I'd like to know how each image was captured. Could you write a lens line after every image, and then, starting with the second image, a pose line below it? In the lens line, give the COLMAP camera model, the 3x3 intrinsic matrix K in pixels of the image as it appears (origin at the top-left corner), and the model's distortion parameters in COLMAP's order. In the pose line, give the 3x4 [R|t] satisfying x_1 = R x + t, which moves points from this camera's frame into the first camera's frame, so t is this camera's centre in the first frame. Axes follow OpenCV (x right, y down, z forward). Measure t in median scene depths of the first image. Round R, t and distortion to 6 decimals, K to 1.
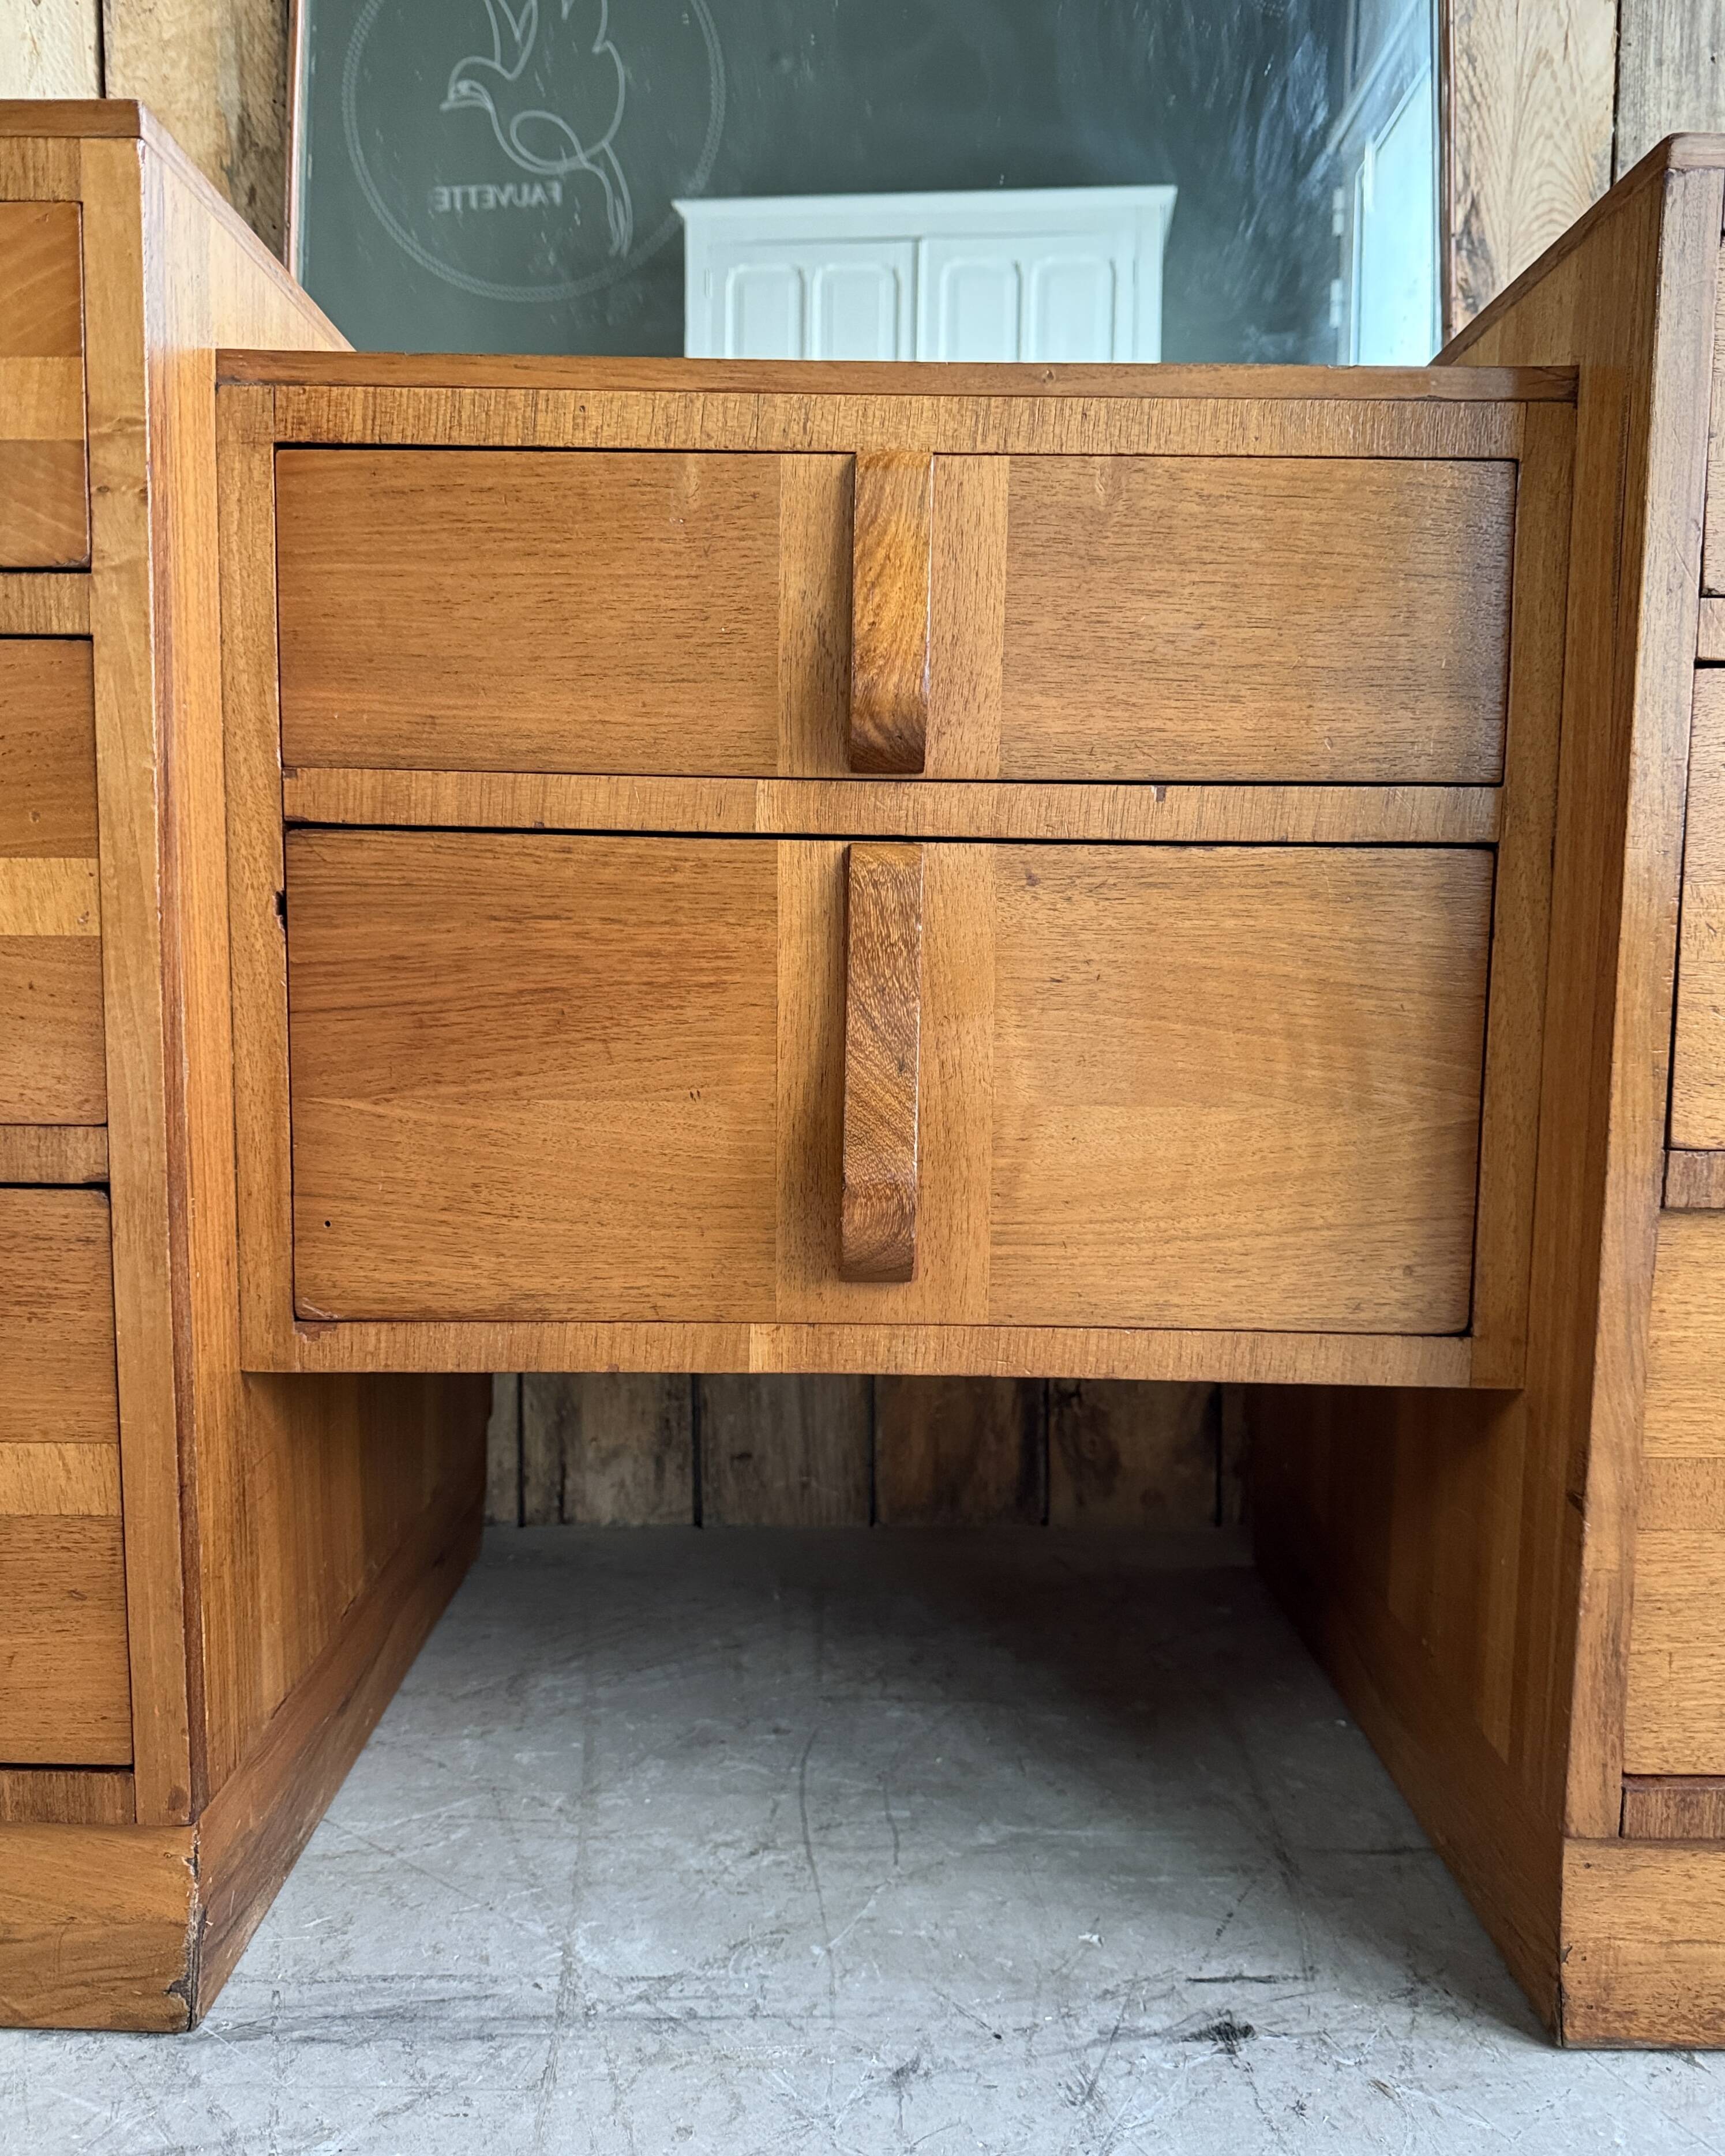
lens RADIAL K [[1656.4, 0, 859.1], [0, 1656.4, 1077.1], [0, 0, 1]] dist [0.024834, -0.052528]
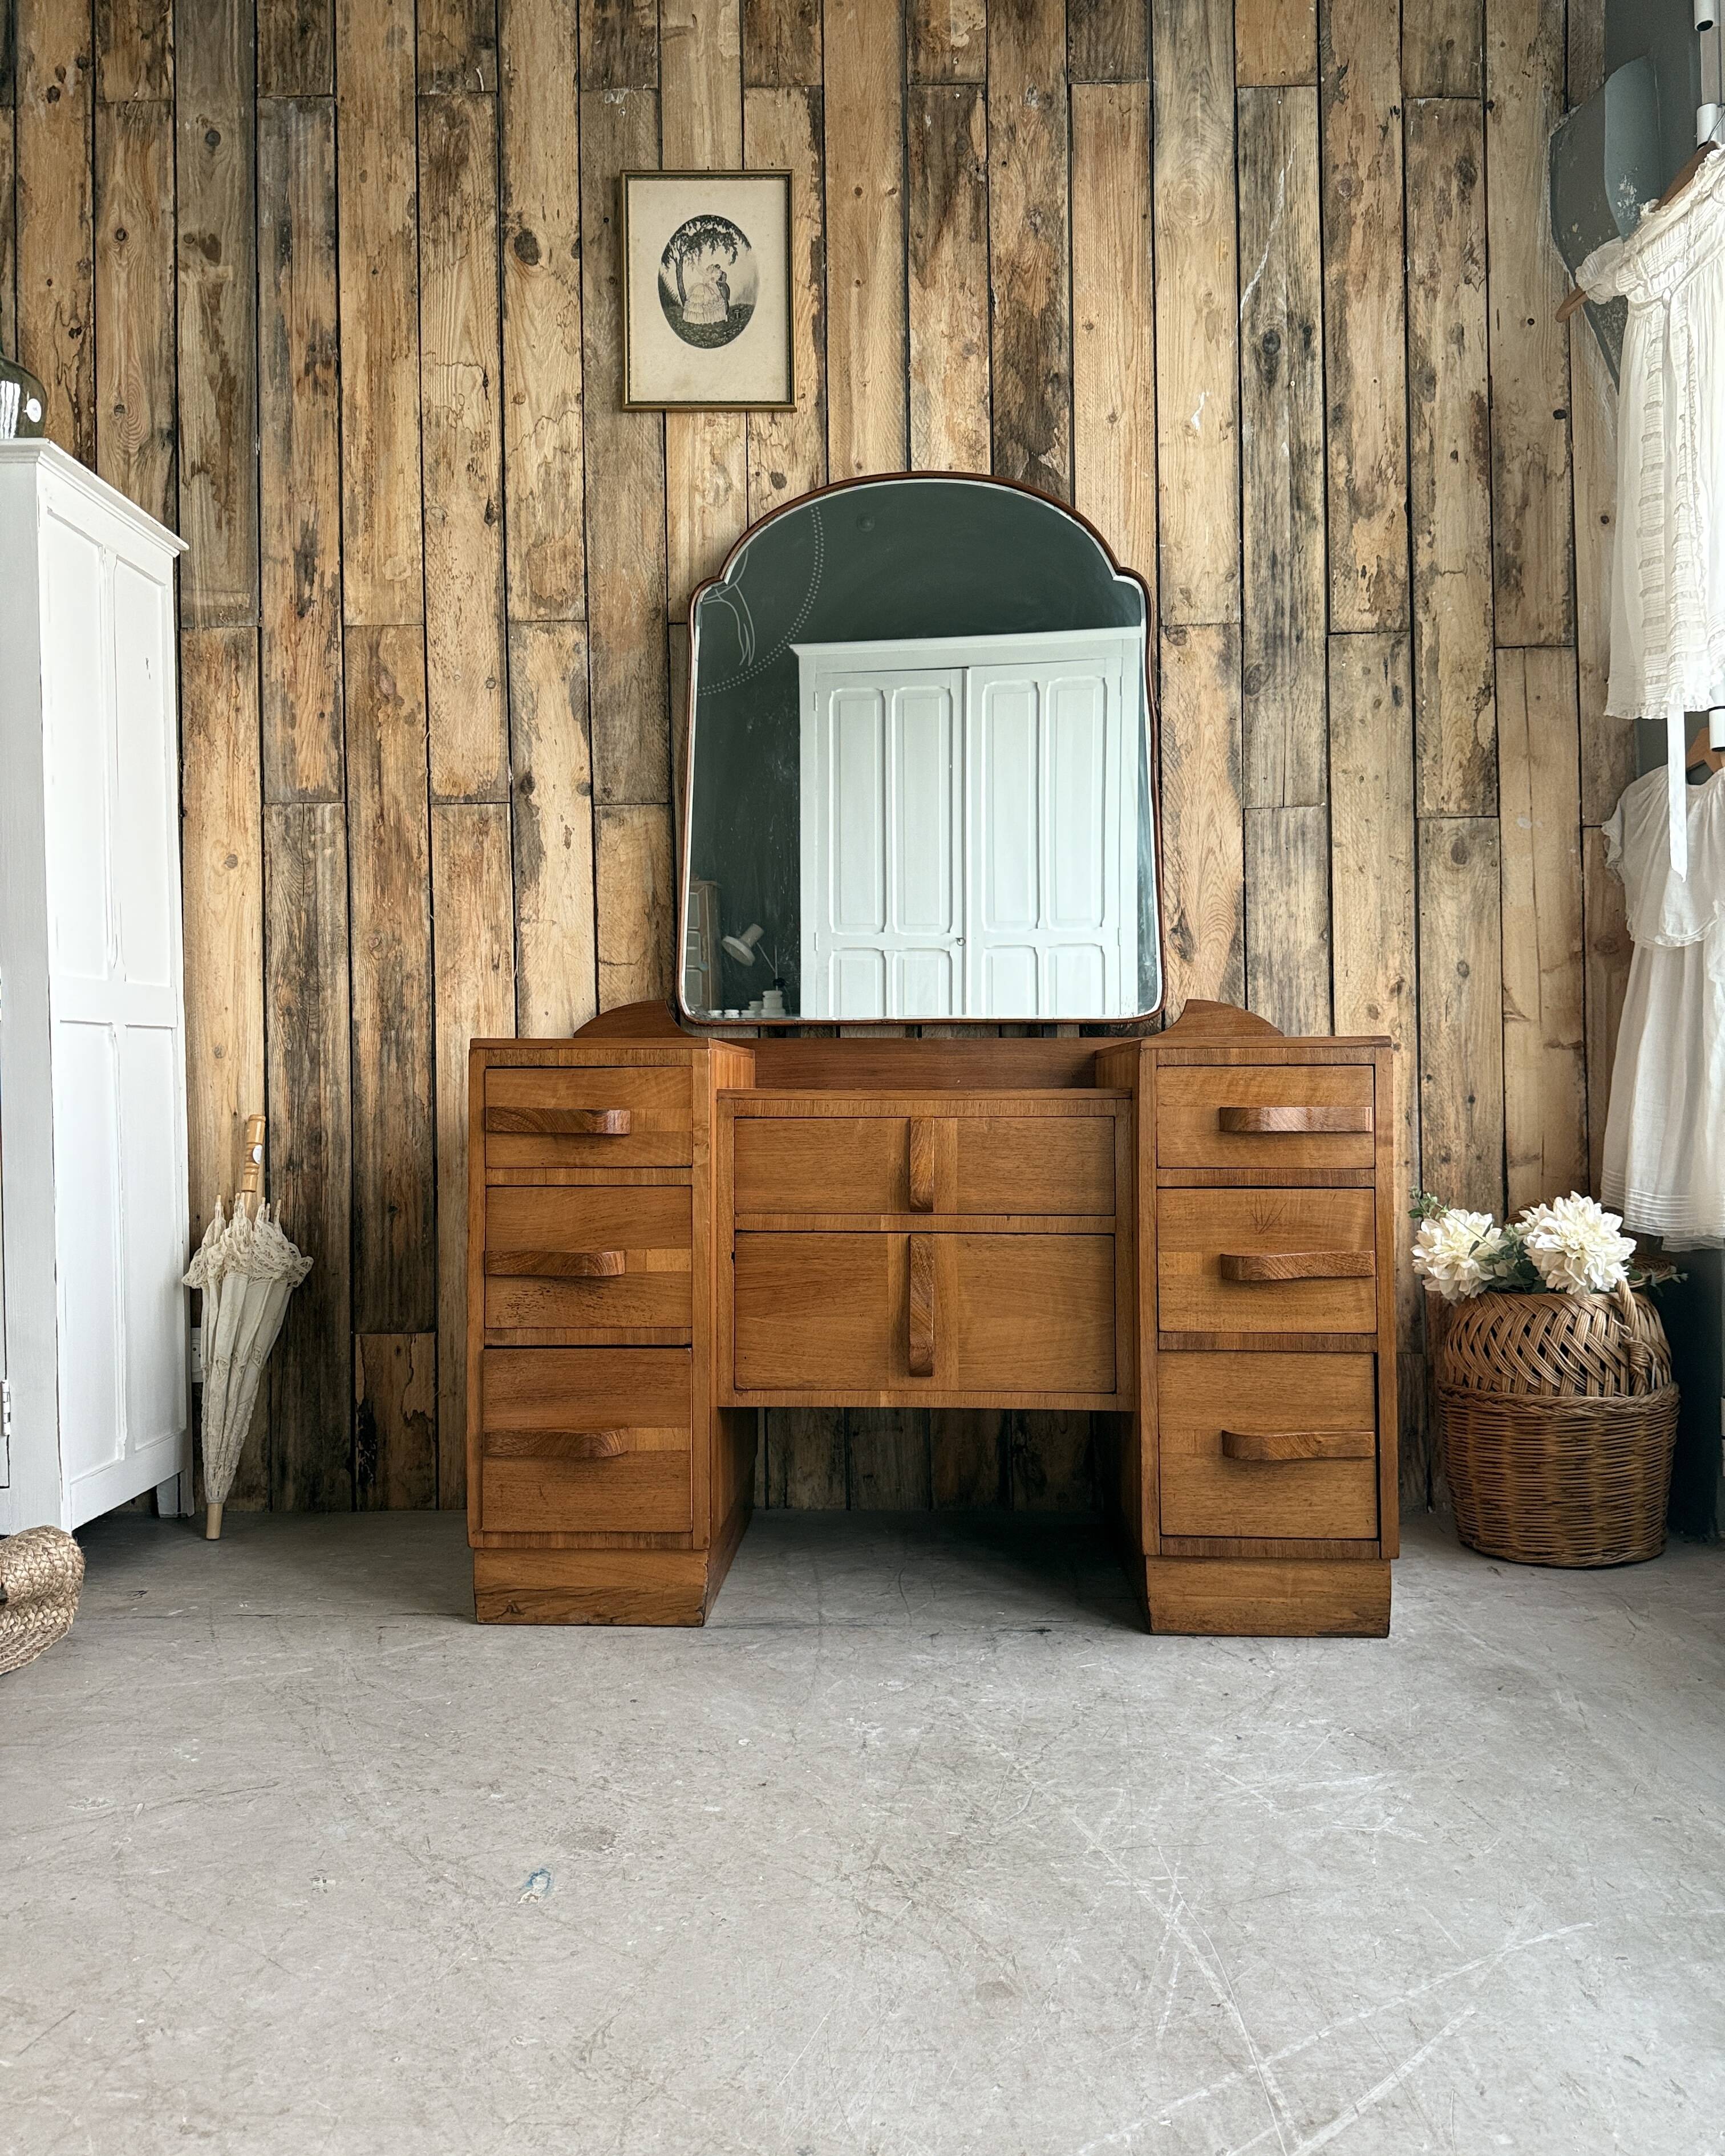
lens RADIAL K [[1626.8, 0, 856.7], [0, 1626.8, 1062.4], [0, 0, 1]] dist [0.062311, -0.111684]
pose [[0.998588, -0.015791, -0.050724, 0.052961], [0.009679, 0.992901, -0.118550, -0.099426], [0.052236, 0.117892, 0.991652, -2.090427]]
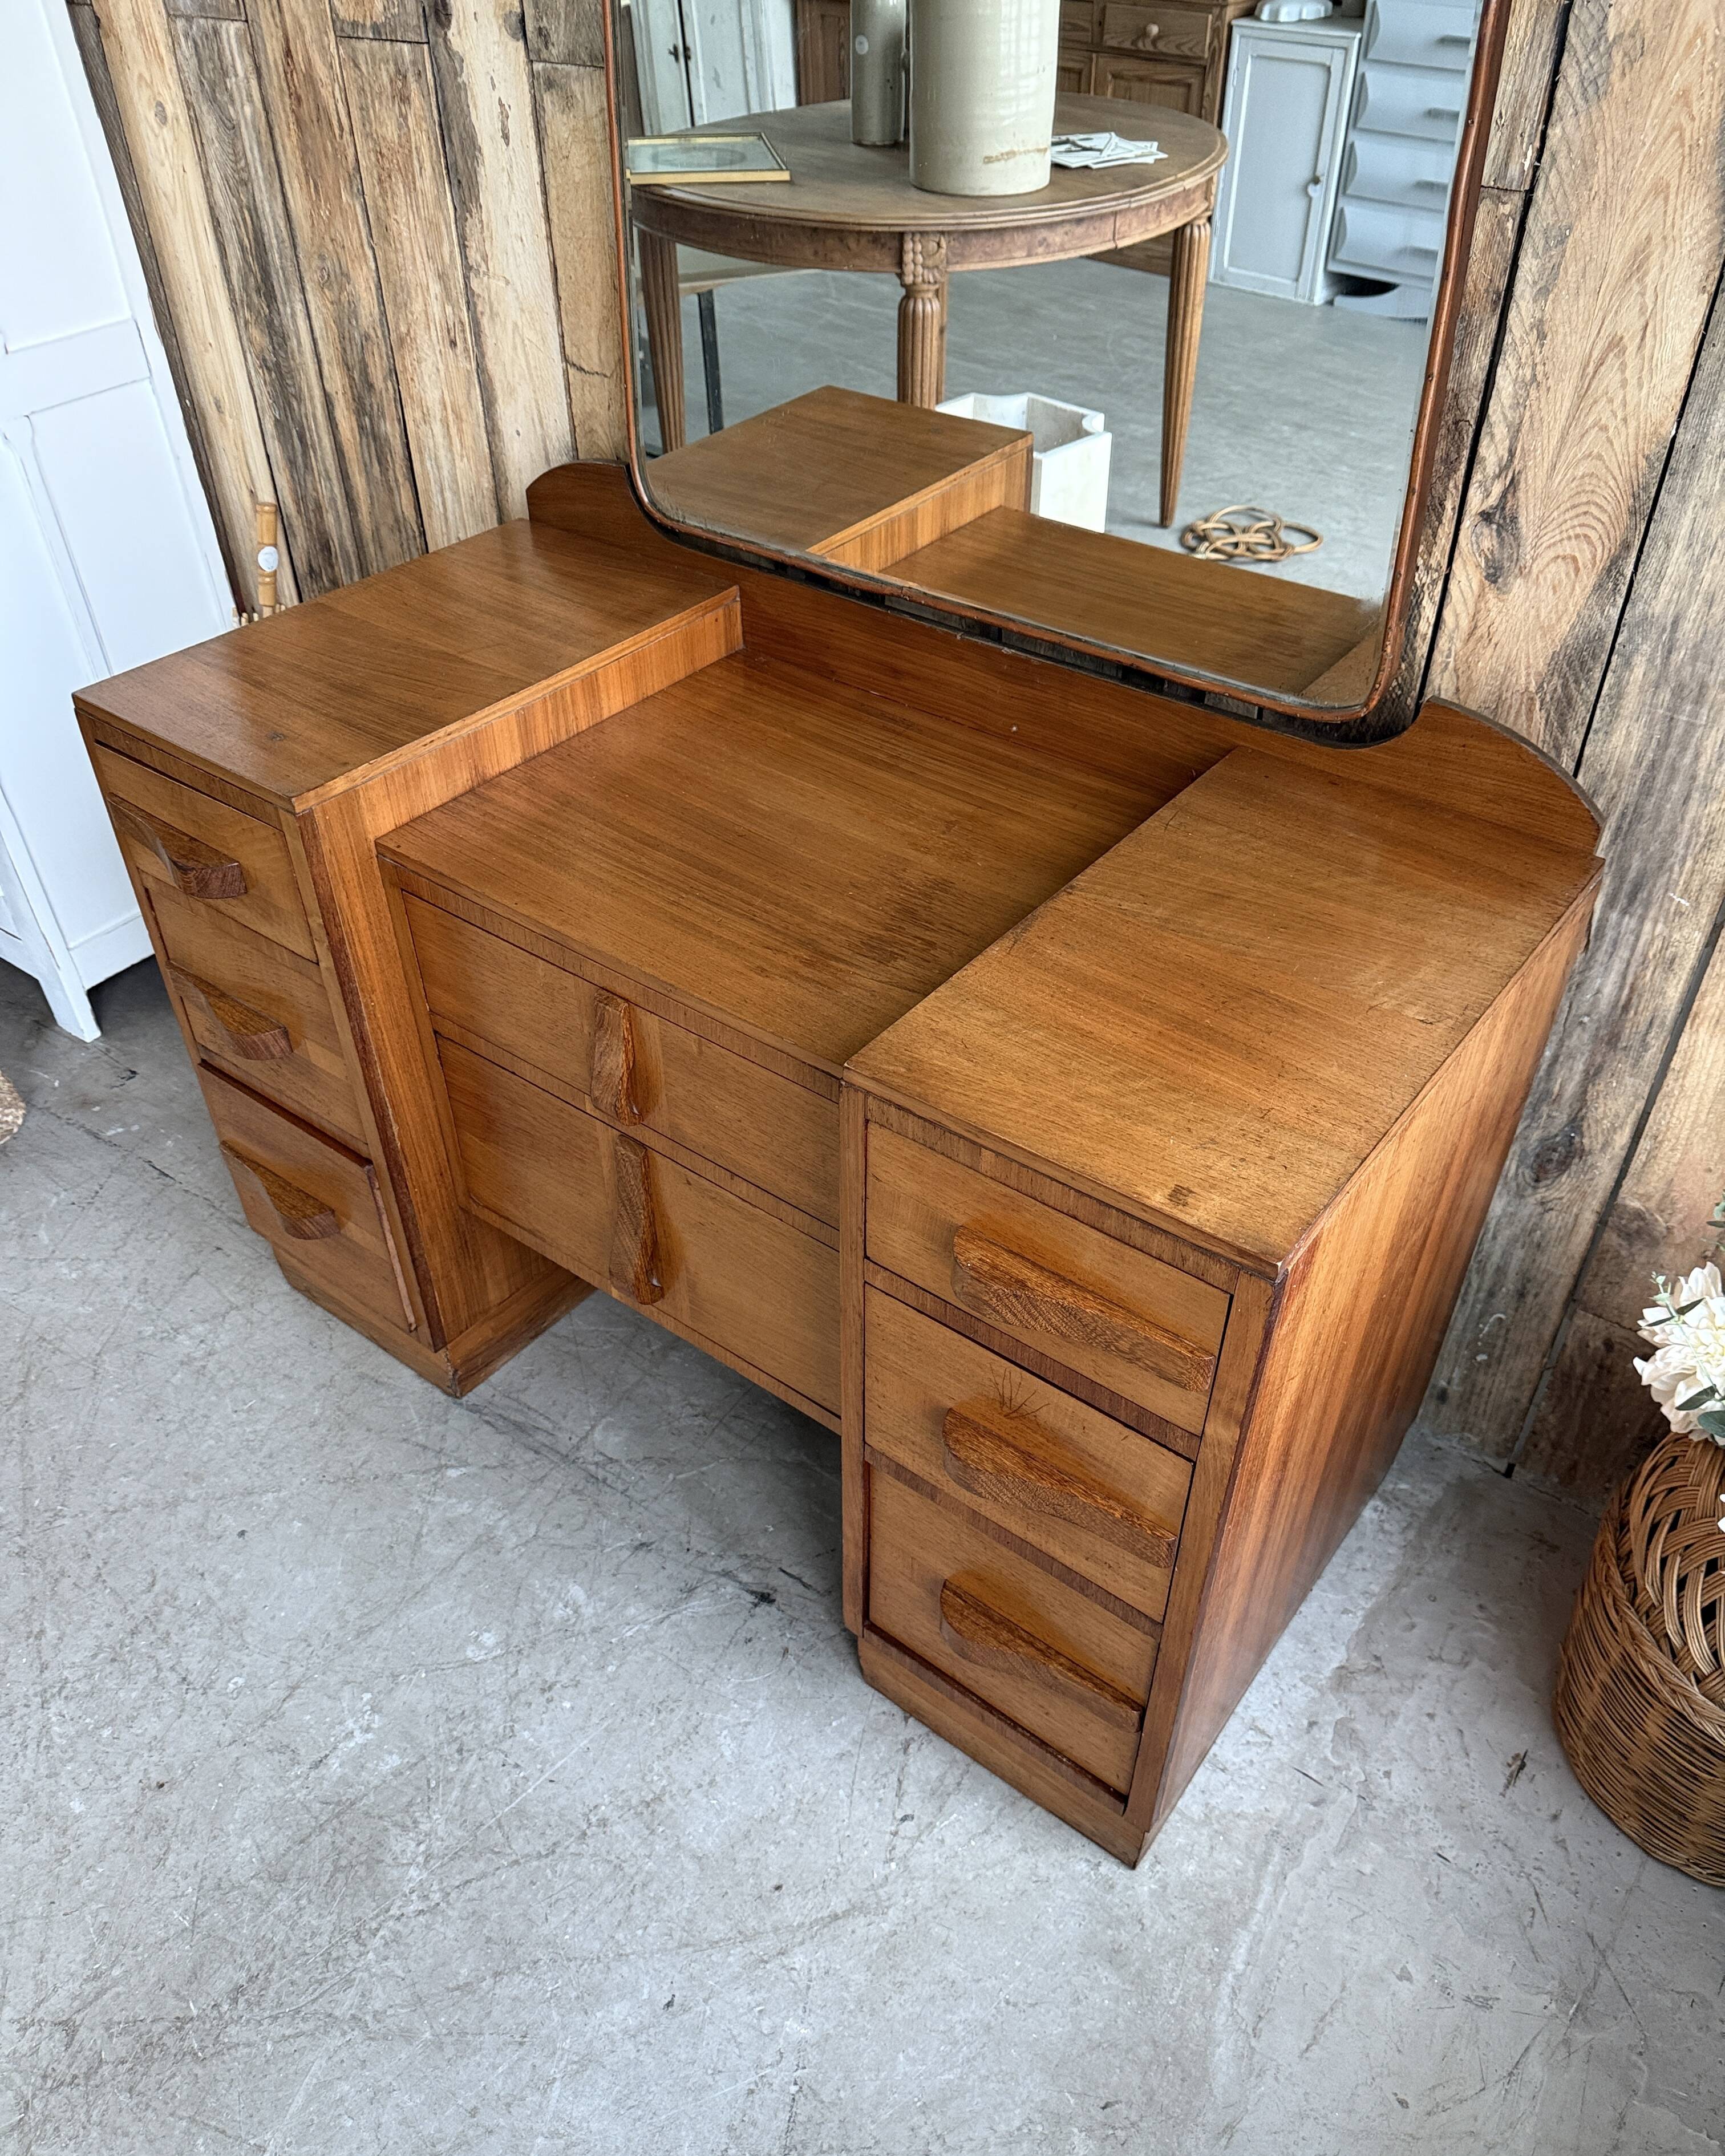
lens RADIAL K [[1646.7, 0, 865.5], [0, 1646.7, 1164.1], [0, 0, 1]] dist [-0.000575, -0.022370]
pose [[0.792885, 0.394079, -0.464797, 1.173180], [-0.051849, 0.803610, 0.592894, -1.305141], [0.607162, -0.445997, 0.657602, -0.165271]]
